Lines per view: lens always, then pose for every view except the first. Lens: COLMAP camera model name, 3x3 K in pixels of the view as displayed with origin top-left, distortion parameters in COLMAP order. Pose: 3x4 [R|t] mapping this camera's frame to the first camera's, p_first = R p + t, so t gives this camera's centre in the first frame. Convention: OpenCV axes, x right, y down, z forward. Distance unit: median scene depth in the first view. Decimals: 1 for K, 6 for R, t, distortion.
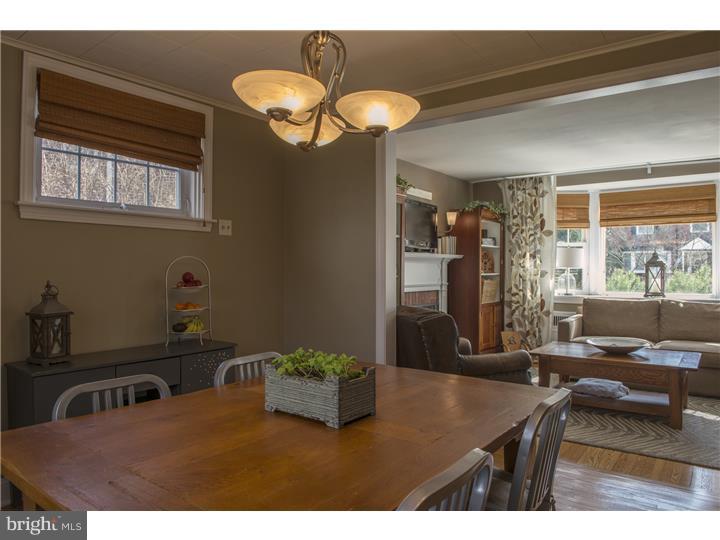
lens RADIAL K [[493.8, 0, 360.4], [0, 493.8, 269.7], [0, 0, 1]] dist [-0.045627, -0.010146]
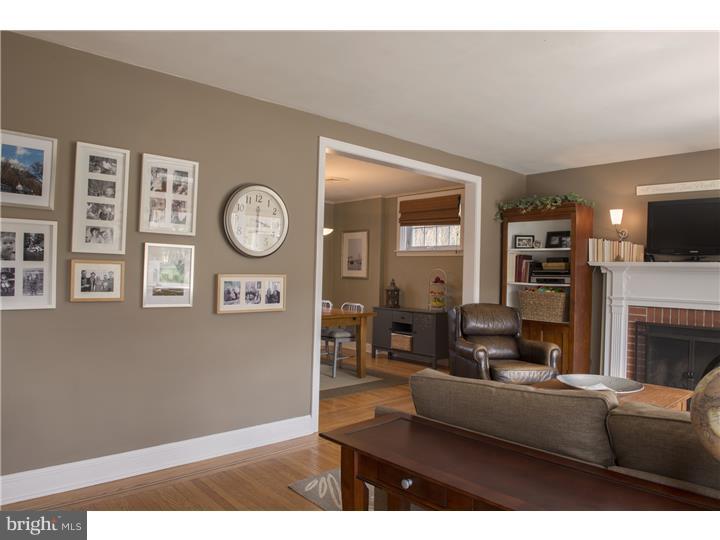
lens RADIAL K [[493.8, 0, 355.9], [0, 493.8, 265.5], [0, 0, 1]] dist [-0.045627, -0.010146]
pose [[-0.192875, -0.020341, -0.981012, 0.939633], [-0.027972, 0.999493, -0.015224, -0.000437], [0.980824, 0.024504, -0.193347, 0.564541]]
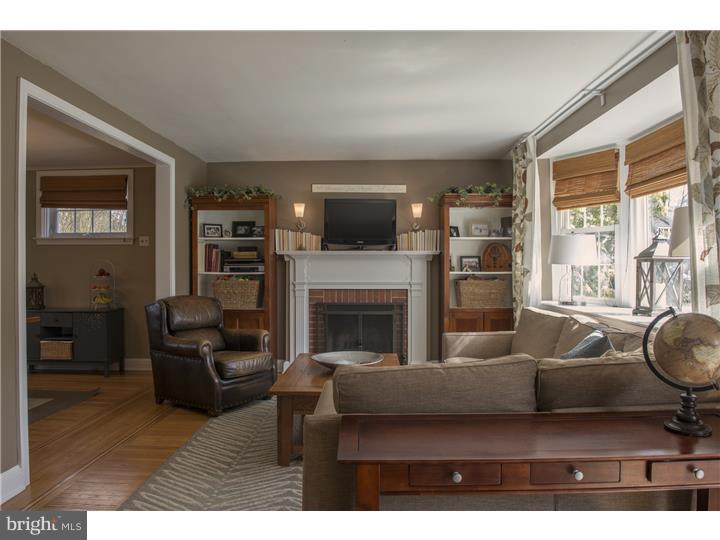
lens RADIAL K [[493.8, 0, 357.9], [0, 493.8, 266.7], [0, 0, 1]] dist [-0.045627, -0.010146]
pose [[0.578160, -0.002041, -0.815921, 0.869775], [0.000344, 0.999997, -0.002257, 0.001057], [0.815923, 0.001025, 0.578159, 0.390013]]
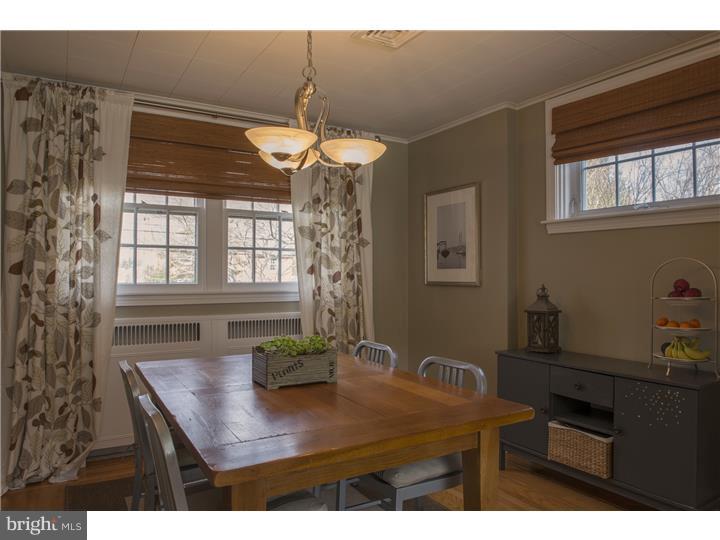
lens RADIAL K [[493.8, 0, 357.5], [0, 493.8, 271.7], [0, 0, 1]] dist [-0.045627, -0.010146]
pose [[-0.372553, -0.005264, -0.927996, 0.282396], [-0.004000, 0.999984, -0.004067, -0.000588], [0.928002, 0.002197, -0.372568, 0.431147]]
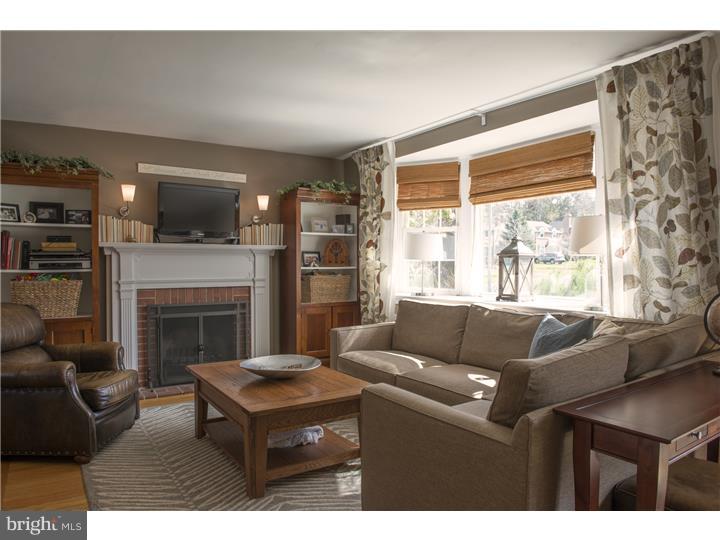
lens RADIAL K [[493.8, 0, 361.5], [0, 493.8, 266.4], [0, 0, 1]] dist [-0.045627, -0.010146]
pose [[0.940595, -0.000547, -0.339529, 0.642732], [0.002943, 0.999974, 0.006542, 0.001537], [0.339517, -0.007153, 0.940573, 0.252743]]
